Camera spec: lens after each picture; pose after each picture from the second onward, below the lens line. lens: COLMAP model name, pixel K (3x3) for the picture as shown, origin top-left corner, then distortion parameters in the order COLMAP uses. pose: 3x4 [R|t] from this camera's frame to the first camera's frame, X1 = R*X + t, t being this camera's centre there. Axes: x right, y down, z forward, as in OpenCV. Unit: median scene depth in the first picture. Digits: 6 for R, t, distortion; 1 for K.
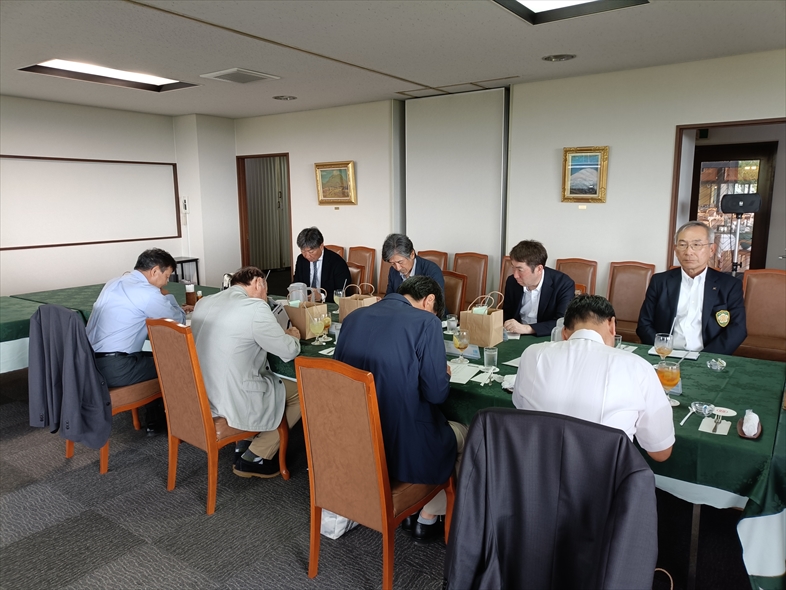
lens RADIAL K [[578.3, 0, 392.7], [0, 578.3, 293.4], [0, 0, 1]] dist [0.042494, -0.024181]
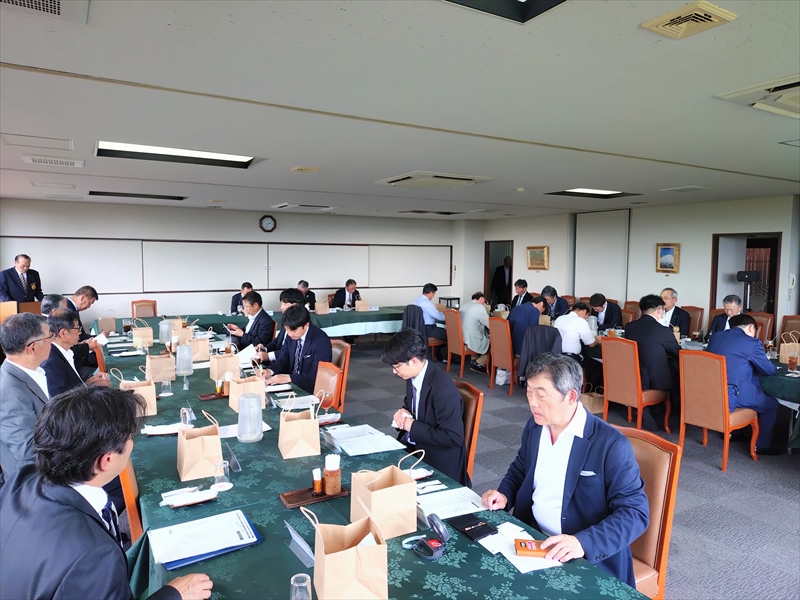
lens RADIAL K [[551.0, 0, 398.2], [0, 551.0, 295.6], [0, 0, 1]] dist [0.054247, -0.051724]
pose [[0.909449, 0.043384, -0.413545, 0.293184], [-0.082445, 0.993611, -0.077072, 0.120019], [0.407560, 0.104188, 0.907216, -0.931408]]
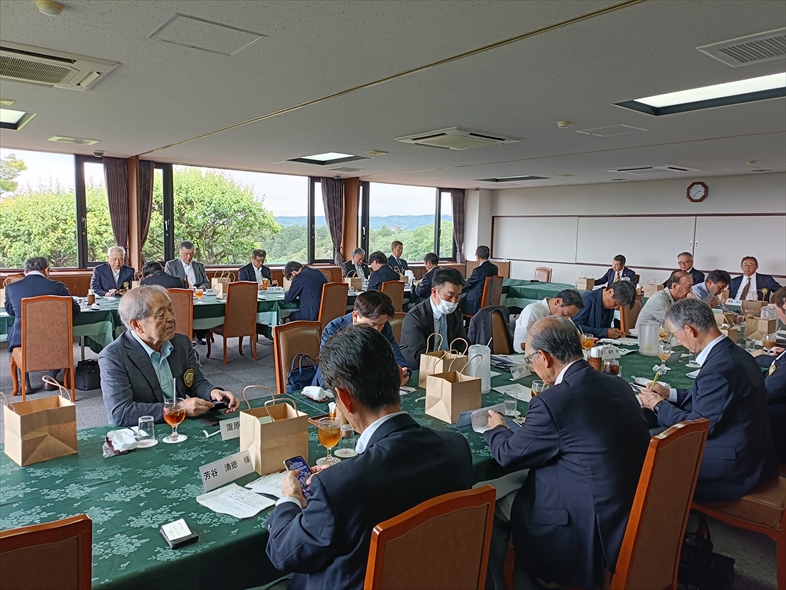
lens RADIAL K [[578.3, 0, 392.7], [0, 578.3, 293.4], [0, 0, 1]] dist [0.042494, -0.024181]
pose [[-0.271995, 0.102207, -0.956855, 1.059862], [-0.178628, 0.971700, 0.154570, -0.076563], [0.945574, 0.212963, -0.246041, 0.379215]]
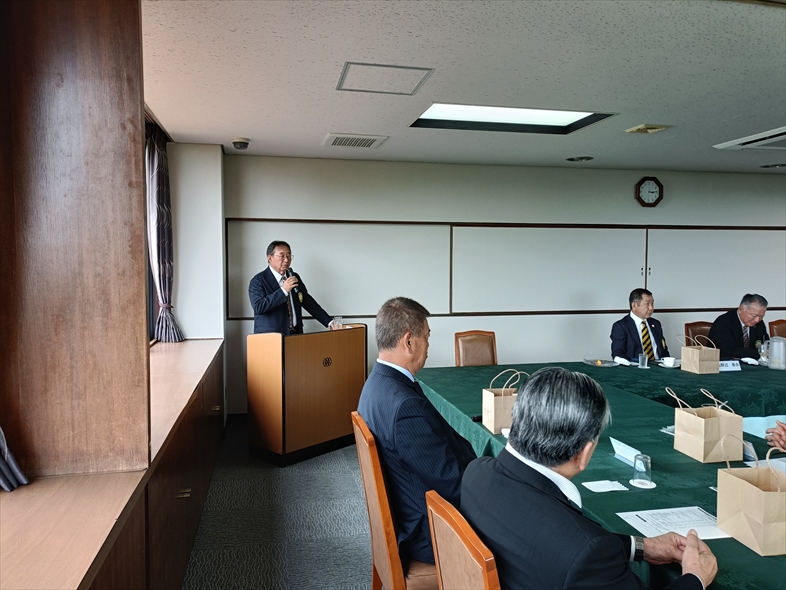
lens RADIAL K [[578.3, 0, 392.7], [0, 578.3, 293.4], [0, 0, 1]] dist [0.042494, -0.024181]
pose [[0.741268, 0.040641, -0.669977, -0.625261], [-0.114962, 0.991103, -0.067074, 0.083079], [0.661290, 0.126742, 0.739345, -0.484272]]
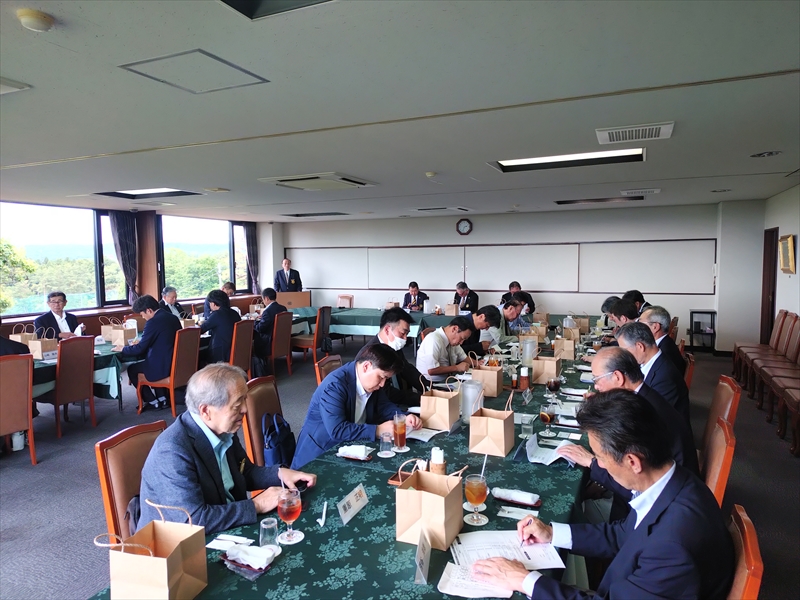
lens RADIAL K [[547.4, 0, 399.3], [0, 547.4, 285.1], [0, 0, 1]] dist [0.039807, -0.034200]
pose [[0.203489, 0.051387, -0.977728, 1.054083], [-0.152971, 0.988026, 0.020092, -0.052913], [0.967053, 0.145475, 0.208913, 0.097716]]
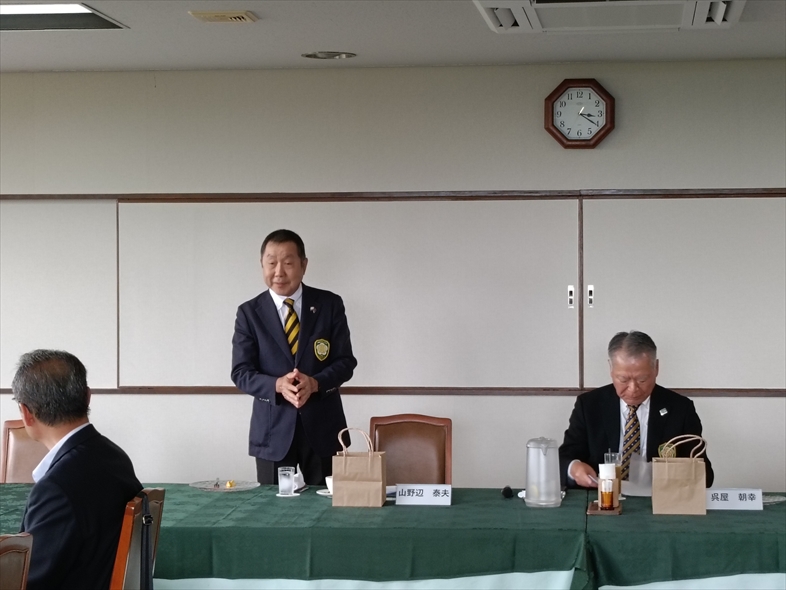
lens RADIAL K [[1782.9, 0, 393.0], [0, 1782.9, 295.0], [0, 0, 1]] dist [0.247228, -0.391982]
pose [[0.485133, 0.011186, -0.874369, 0.297425], [-0.142700, 0.987527, -0.066542, 0.019448], [0.862718, 0.157054, 0.480678, -0.138180]]
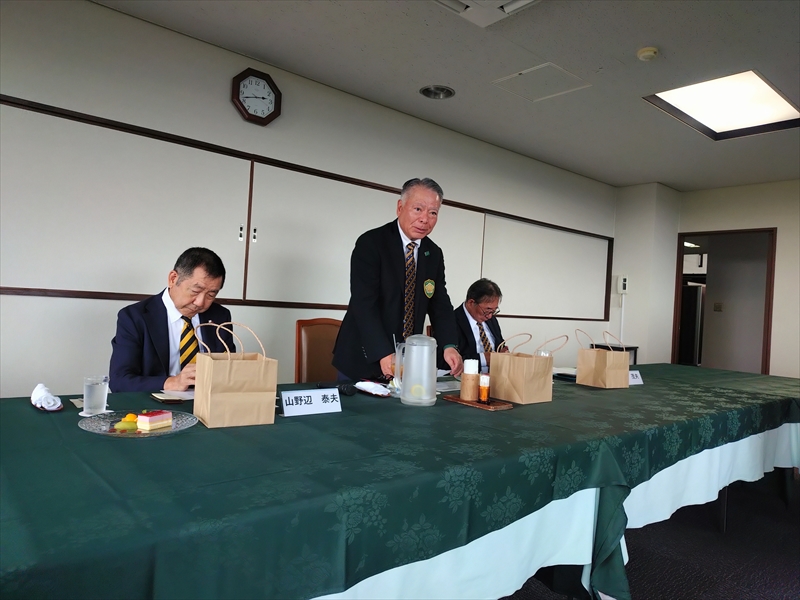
lens RADIAL K [[551.0, 0, 398.2], [0, 551.0, 295.6], [0, 0, 1]] dist [0.054247, -0.051724]
pose [[0.966387, 0.061252, -0.249690, -0.706700], [-0.106212, 0.979568, -0.170777, 0.061870], [0.234128, 0.191557, 0.953147, 0.206391]]
